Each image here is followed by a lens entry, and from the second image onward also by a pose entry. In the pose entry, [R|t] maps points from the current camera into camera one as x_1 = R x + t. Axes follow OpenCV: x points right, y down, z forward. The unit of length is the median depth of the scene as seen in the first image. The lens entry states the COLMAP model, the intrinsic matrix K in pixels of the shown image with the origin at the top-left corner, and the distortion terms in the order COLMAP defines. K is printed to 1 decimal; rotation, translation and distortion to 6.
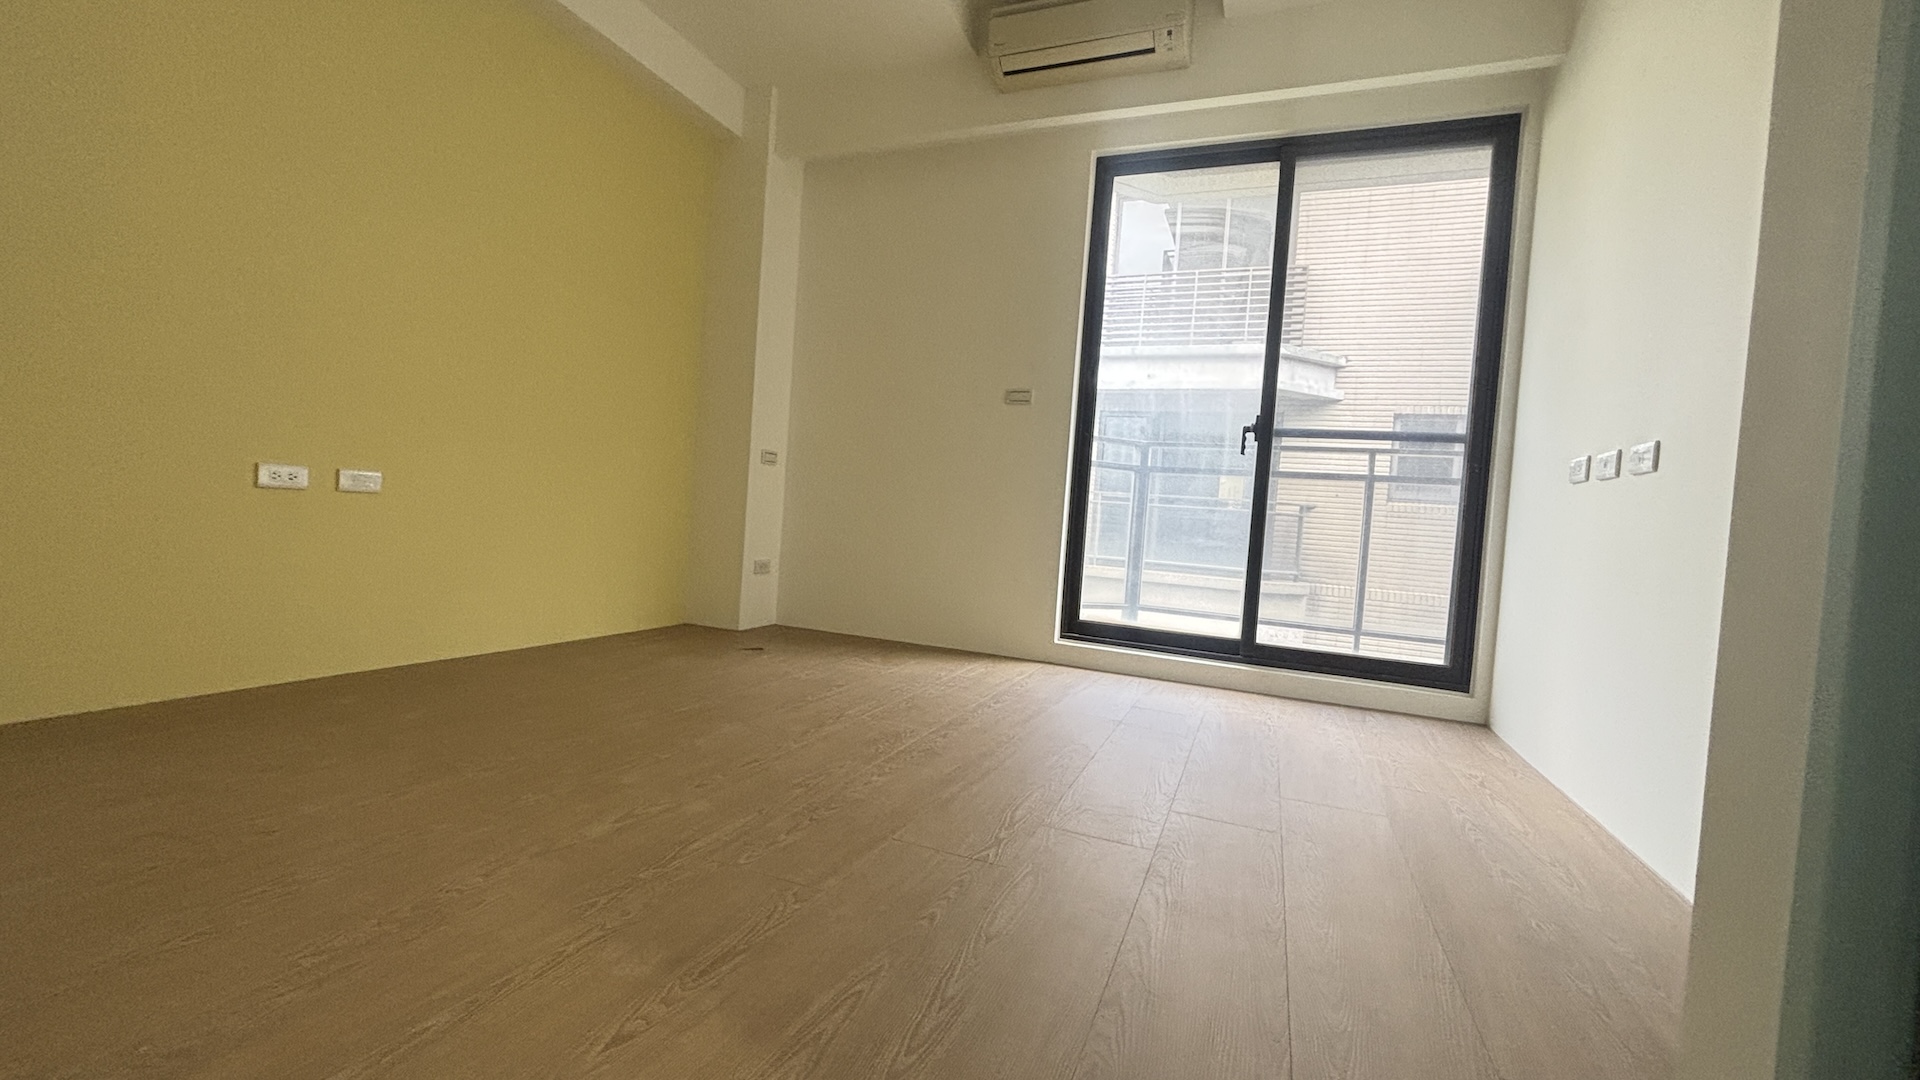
lens RADIAL K [[777.0, 0, 946.1], [0, 777.0, 543.0], [0, 0, 1]] dist [-0.009379, -0.000035]
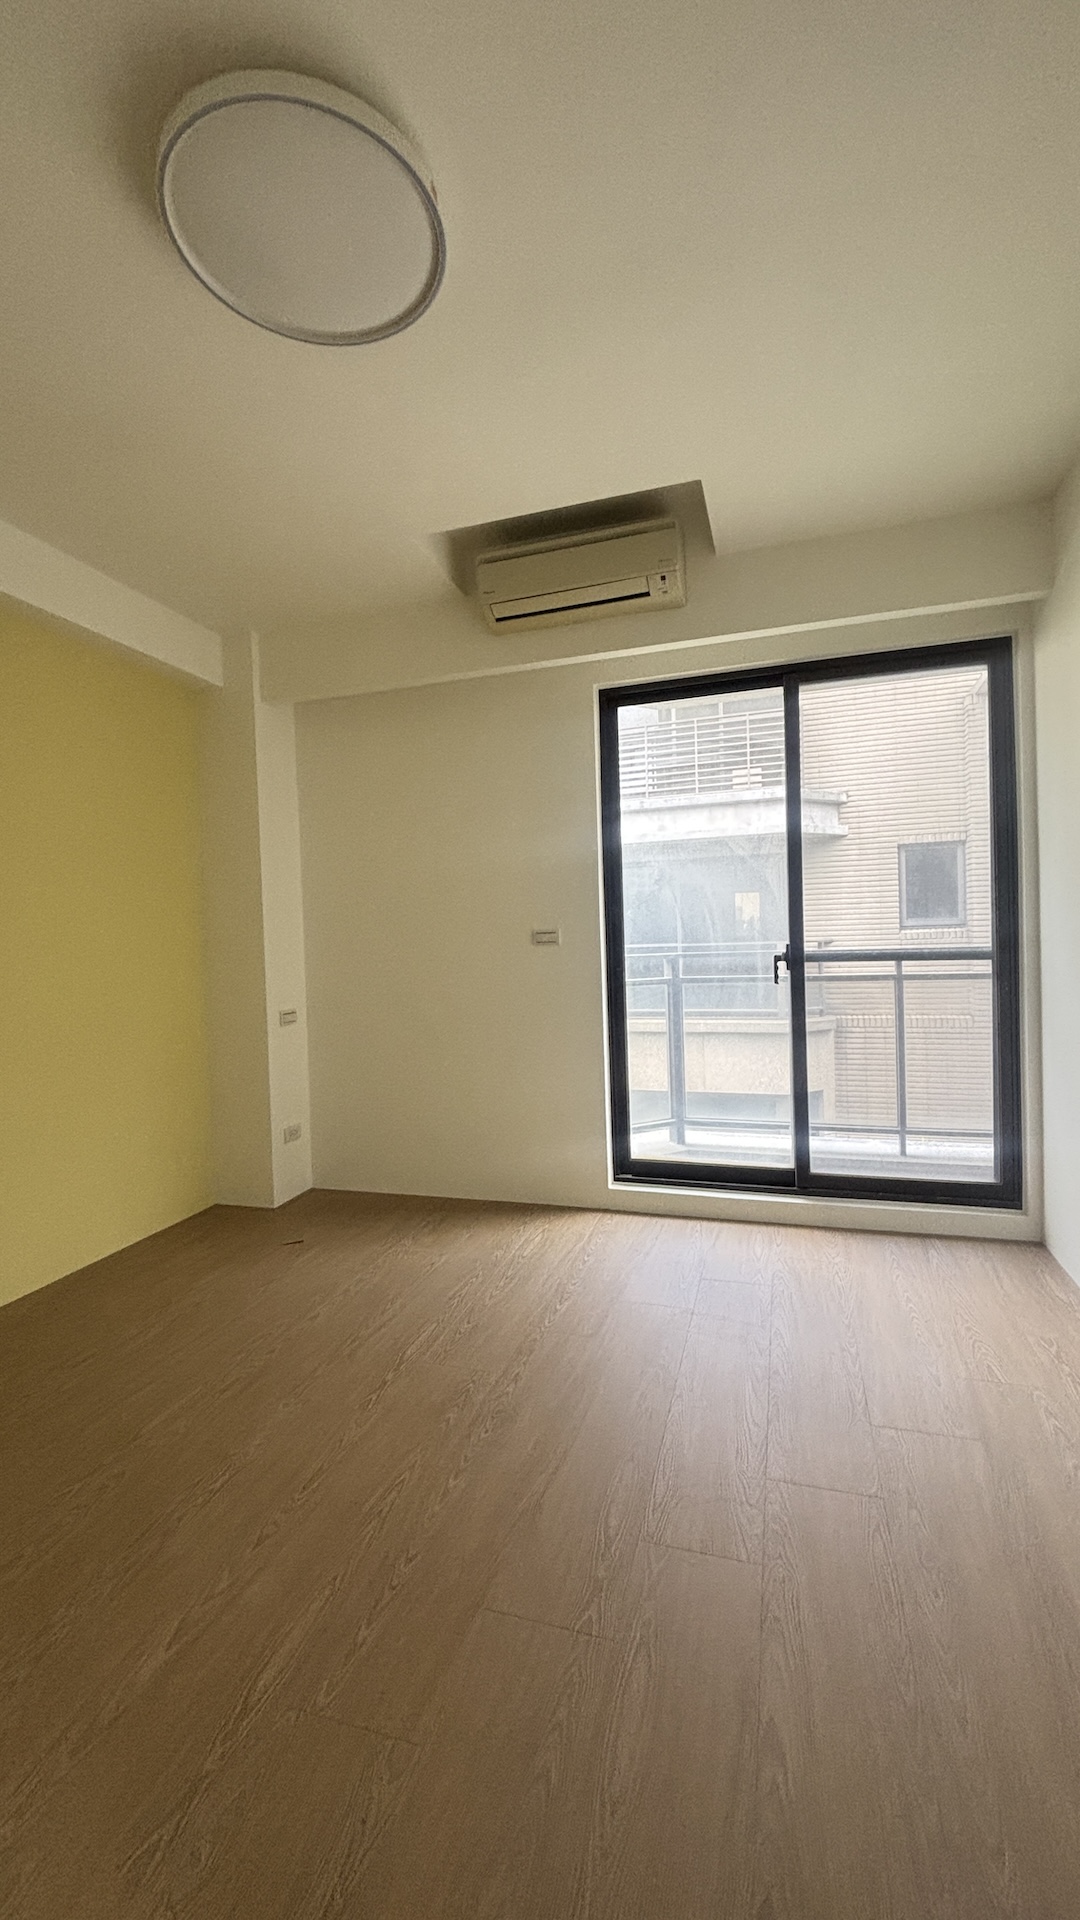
lens RADIAL K [[782.6, 0, 540.0], [0, 782.6, 960.0], [0, 0, 1]] dist [-0.001362, -0.000116]
pose [[0.990454, -0.103741, 0.090769, -0.004529], [0.104804, 0.994468, -0.007013, -0.167107], [-0.089539, 0.016459, 0.995847, 0.030910]]
